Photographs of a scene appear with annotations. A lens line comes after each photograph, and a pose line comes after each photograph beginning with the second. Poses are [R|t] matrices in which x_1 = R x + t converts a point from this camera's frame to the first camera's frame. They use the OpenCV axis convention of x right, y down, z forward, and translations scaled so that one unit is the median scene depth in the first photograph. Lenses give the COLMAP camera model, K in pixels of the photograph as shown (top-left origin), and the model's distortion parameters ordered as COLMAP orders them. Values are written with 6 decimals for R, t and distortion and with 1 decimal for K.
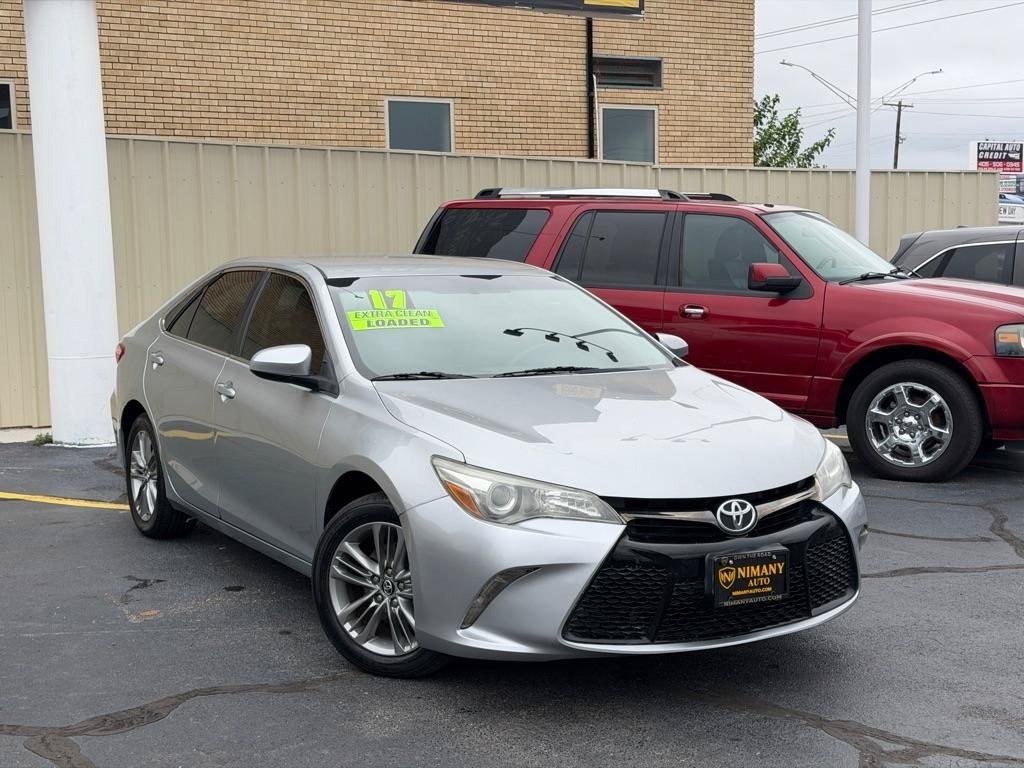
lens RADIAL K [[1400.5, 0, 513.3], [0, 1400.5, 396.4], [0, 0, 1]] dist [0.109152, 0.000000]
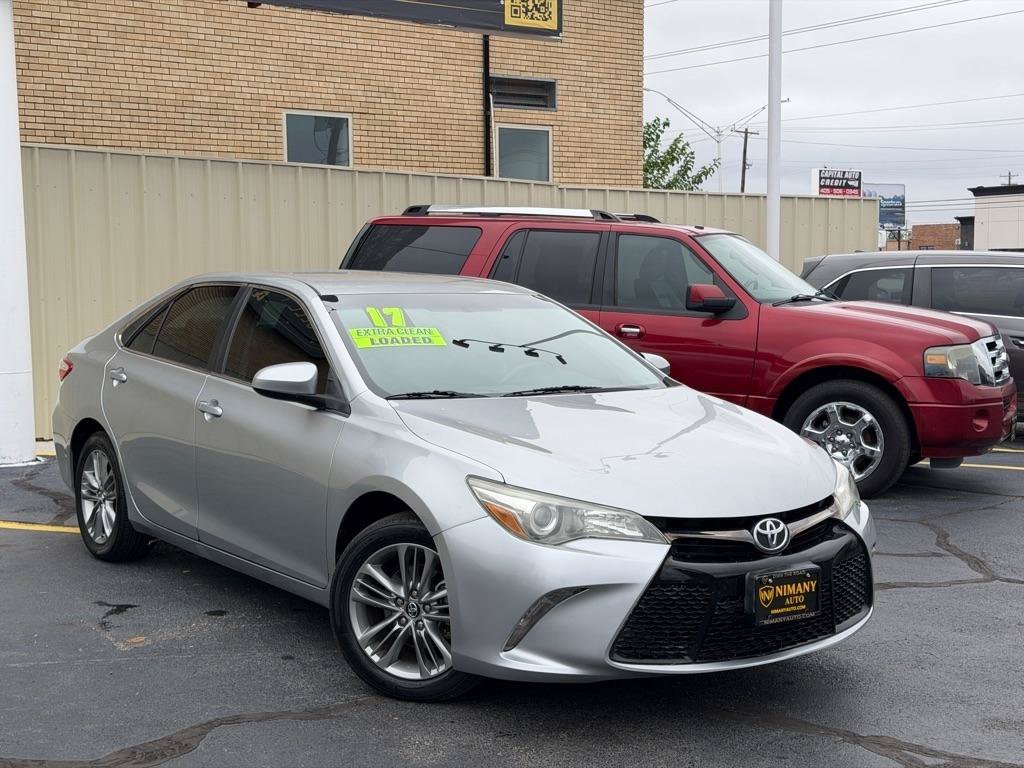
lens RADIAL K [[1400.5, 0, 519.0], [0, 1400.5, 389.3], [0, 0, 1]] dist [0.109152, 0.000000]
pose [[0.994014, 0.003834, 0.109182, -0.111513], [-0.001990, 0.999854, -0.016987, -0.001701], [-0.109231, 0.016668, 0.993877, 0.009822]]
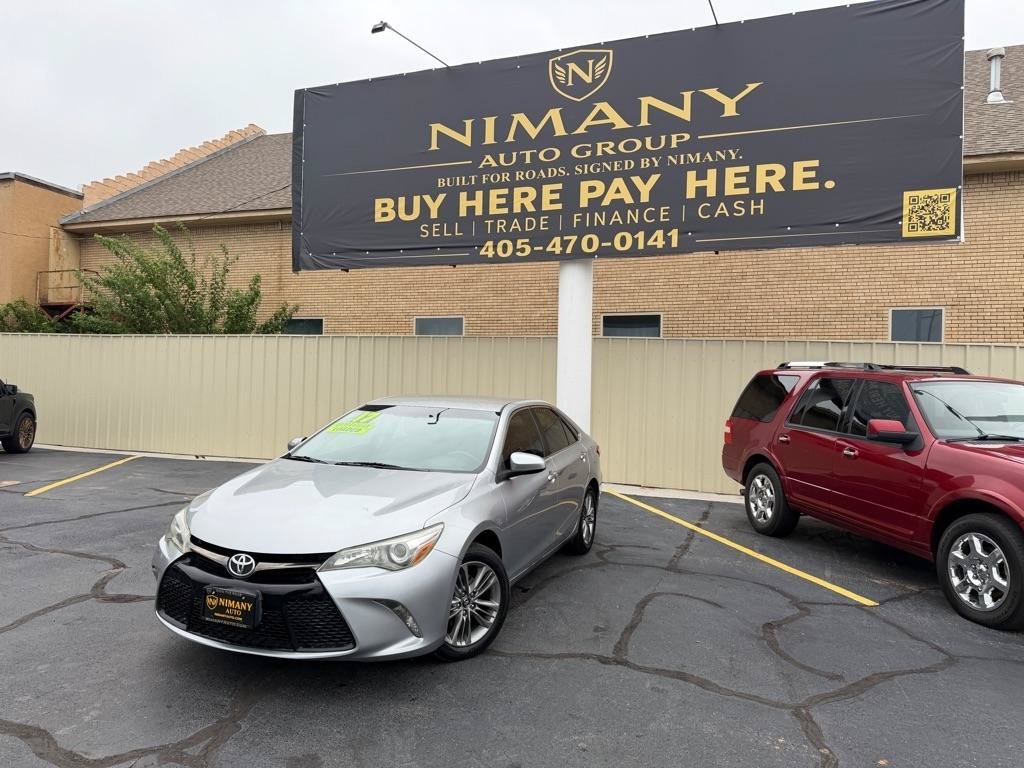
lens RADIAL K [[706.4, 0, 518.5], [0, 706.4, 389.8], [0, 0, 1]] dist [0.032800, -0.039527]
pose [[0.658215, 0.030676, -0.752205, 0.783372], [-0.116792, 0.991233, -0.061775, -0.076700], [0.743716, 0.128512, 0.656027, 0.583207]]
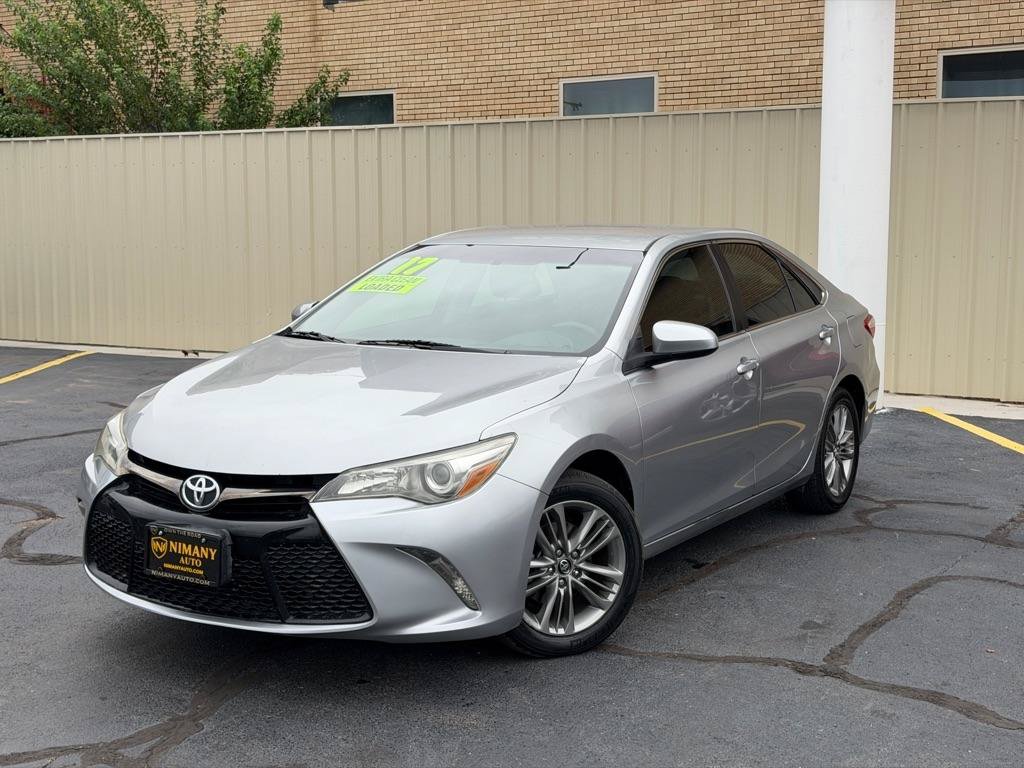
lens RADIAL K [[1400.5, 0, 525.9], [0, 1400.5, 393.1], [0, 0, 1]] dist [0.109152, 0.000000]
pose [[0.496333, 0.116145, -0.860328, 0.933311], [-0.098202, 0.992161, 0.077289, -0.068762], [0.862560, 0.046125, 0.503848, 0.586698]]
